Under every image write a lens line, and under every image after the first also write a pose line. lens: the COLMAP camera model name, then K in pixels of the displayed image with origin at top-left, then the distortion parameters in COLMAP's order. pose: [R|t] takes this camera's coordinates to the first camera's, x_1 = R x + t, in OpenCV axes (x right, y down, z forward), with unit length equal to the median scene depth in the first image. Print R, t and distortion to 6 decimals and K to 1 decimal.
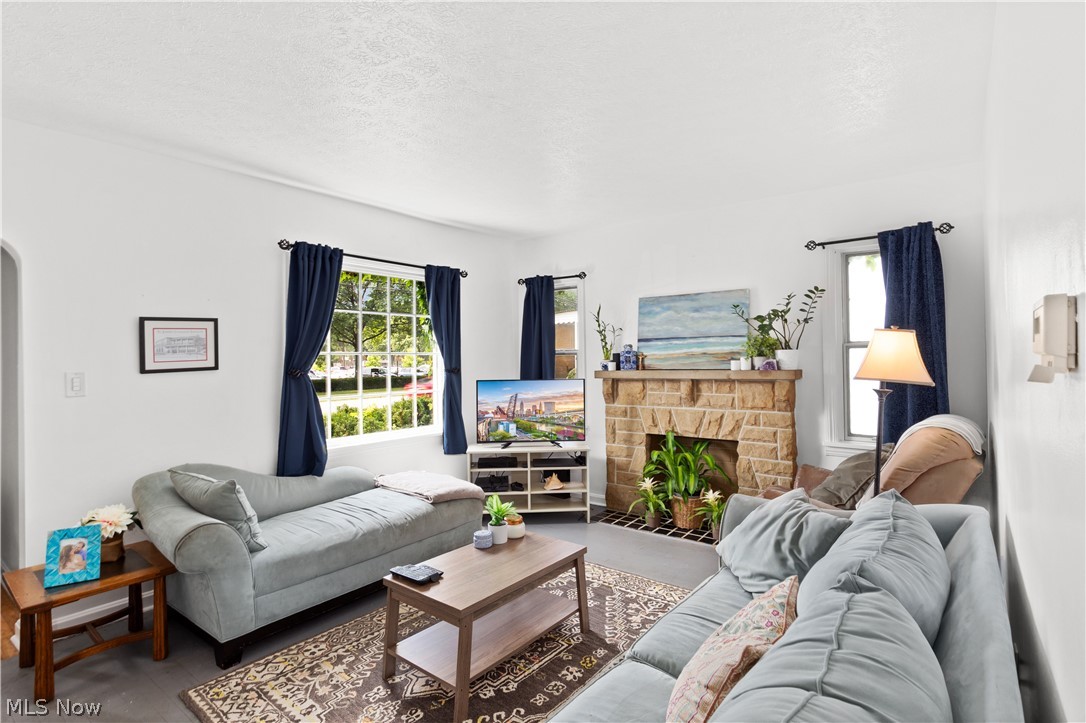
lens RADIAL K [[540.9, 0, 539.7], [0, 540.9, 360.3], [0, 0, 1]] dist [-0.001867, 0.000024]
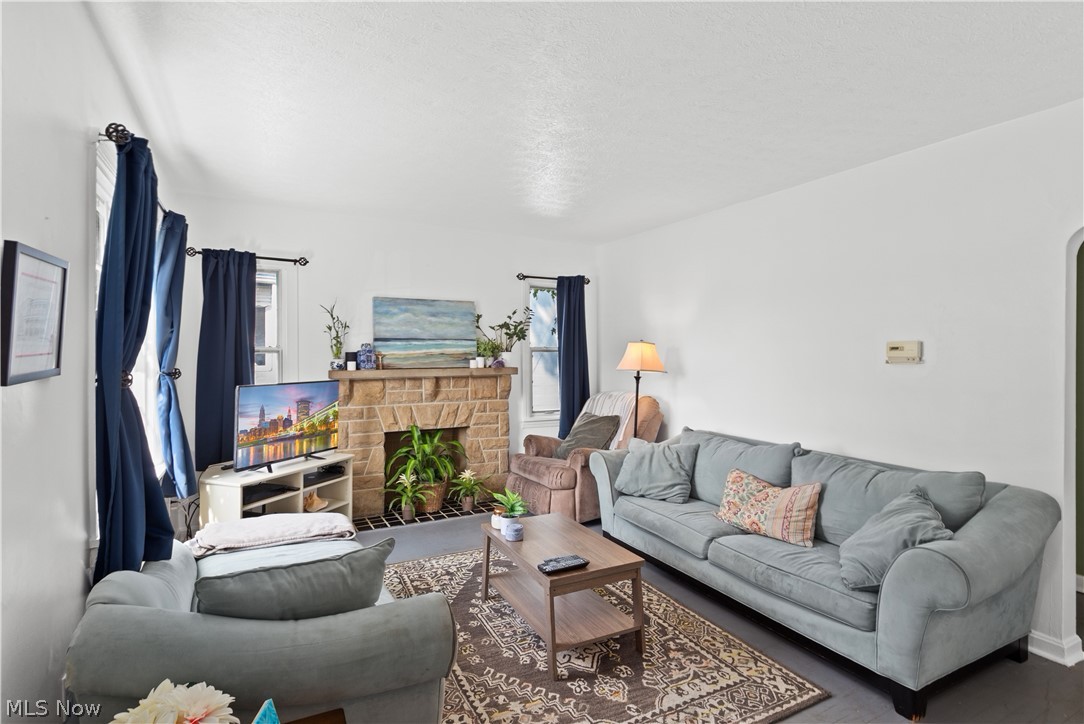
lens RADIAL K [[552.4, 0, 544.7], [0, 552.4, 359.5], [0, 0, 1]] dist [-0.000676, 0.000064]
pose [[0.394218, 0.005534, 0.919000, -0.663662], [-0.000301, 0.999983, -0.005892, 0.005834], [-0.919017, 0.002046, 0.394213, 0.337328]]
